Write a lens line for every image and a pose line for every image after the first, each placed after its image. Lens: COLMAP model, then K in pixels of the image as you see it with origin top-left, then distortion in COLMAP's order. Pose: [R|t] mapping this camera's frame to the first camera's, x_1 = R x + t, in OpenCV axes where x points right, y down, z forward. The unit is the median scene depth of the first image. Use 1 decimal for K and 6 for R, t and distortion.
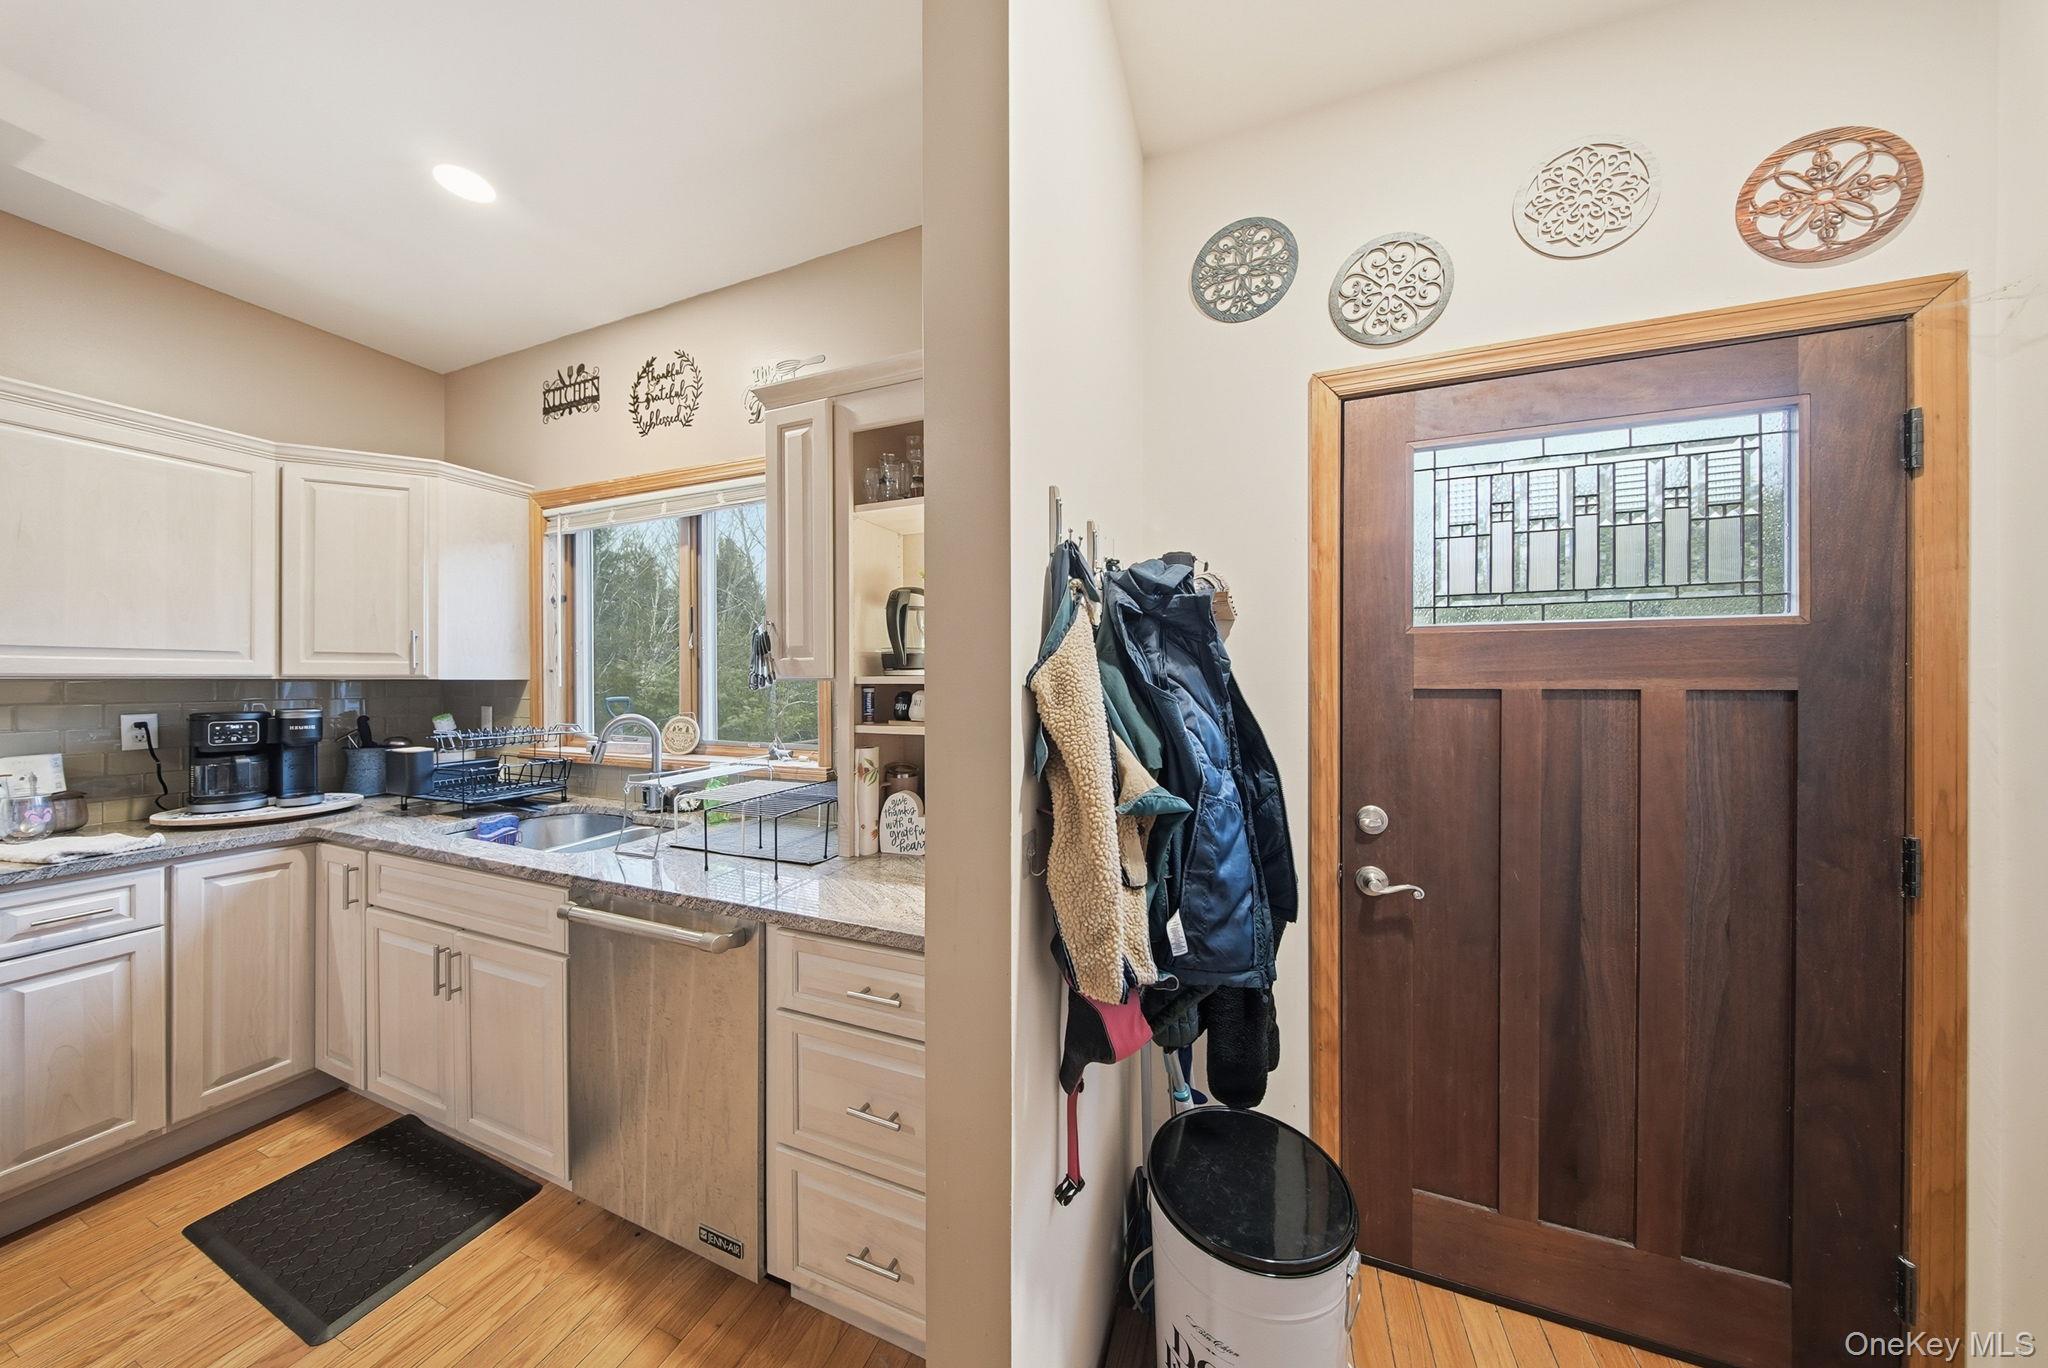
lens RADIAL K [[615.7, 0, 1023.1], [0, 615.7, 679.0], [0, 0, 1]] dist [-0.003145, -0.000540]
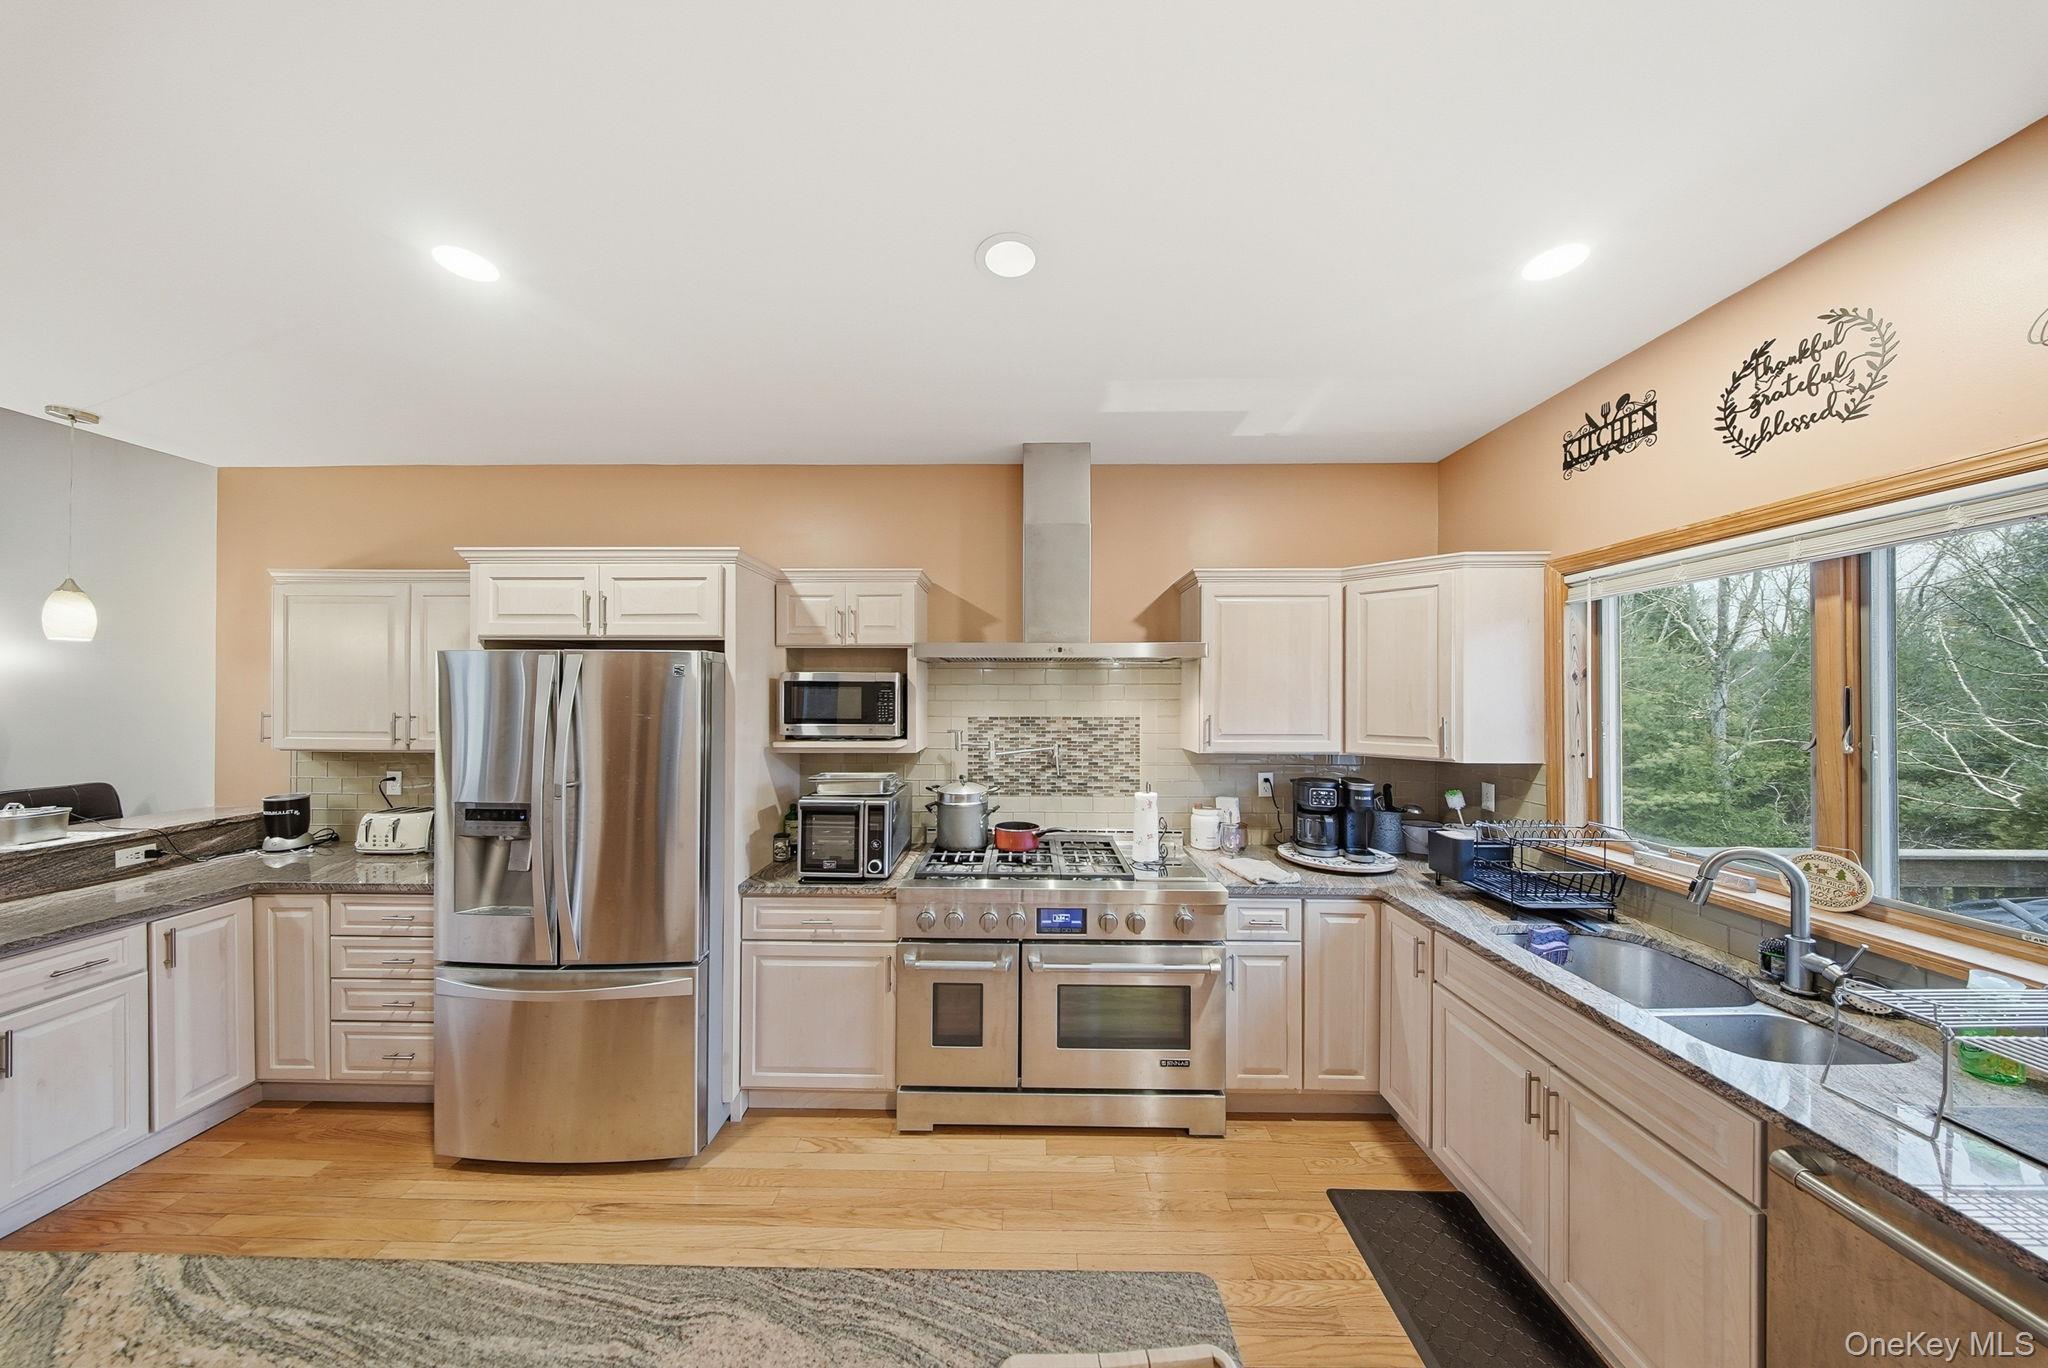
lens RADIAL K [[615.7, 0, 1015.8], [0, 615.7, 691.3], [0, 0, 1]] dist [-0.003145, -0.000540]
pose [[0.344820, -0.004762, -0.938657, -0.287859], [-0.001228, 0.999984, -0.005524, -0.135444], [0.938668, 0.003058, 0.344809, -0.075759]]
